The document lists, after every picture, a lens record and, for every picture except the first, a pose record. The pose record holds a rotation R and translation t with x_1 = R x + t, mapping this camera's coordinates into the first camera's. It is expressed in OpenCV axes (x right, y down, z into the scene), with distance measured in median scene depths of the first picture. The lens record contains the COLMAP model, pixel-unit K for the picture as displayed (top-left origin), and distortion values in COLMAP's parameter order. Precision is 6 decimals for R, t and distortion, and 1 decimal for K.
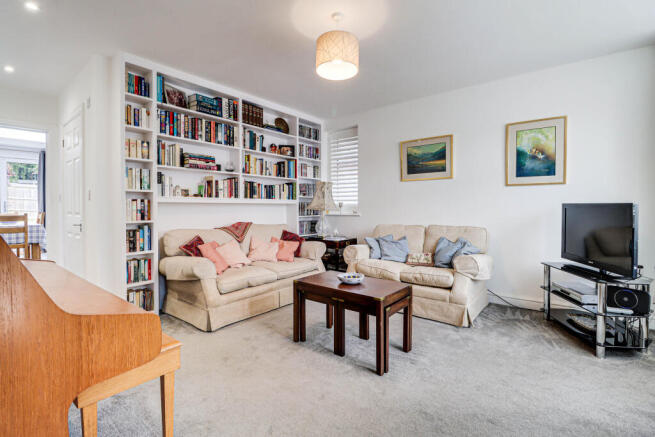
lens RADIAL K [[311.0, 0, 330.9], [0, 311.0, 214.9], [0, 0, 1]] dist [-0.003248, 0.000035]
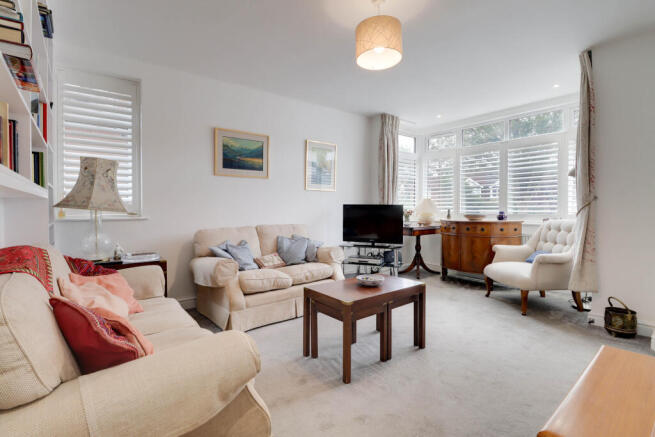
lens RADIAL K [[311.0, 0, 330.3], [0, 311.0, 212.7], [0, 0, 1]] dist [-0.003248, 0.000035]
pose [[0.243069, -0.019532, 0.969812, -0.555042], [0.024655, 0.999599, 0.013952, -0.013905], [-0.969696, 0.020520, 0.243453, 0.549644]]
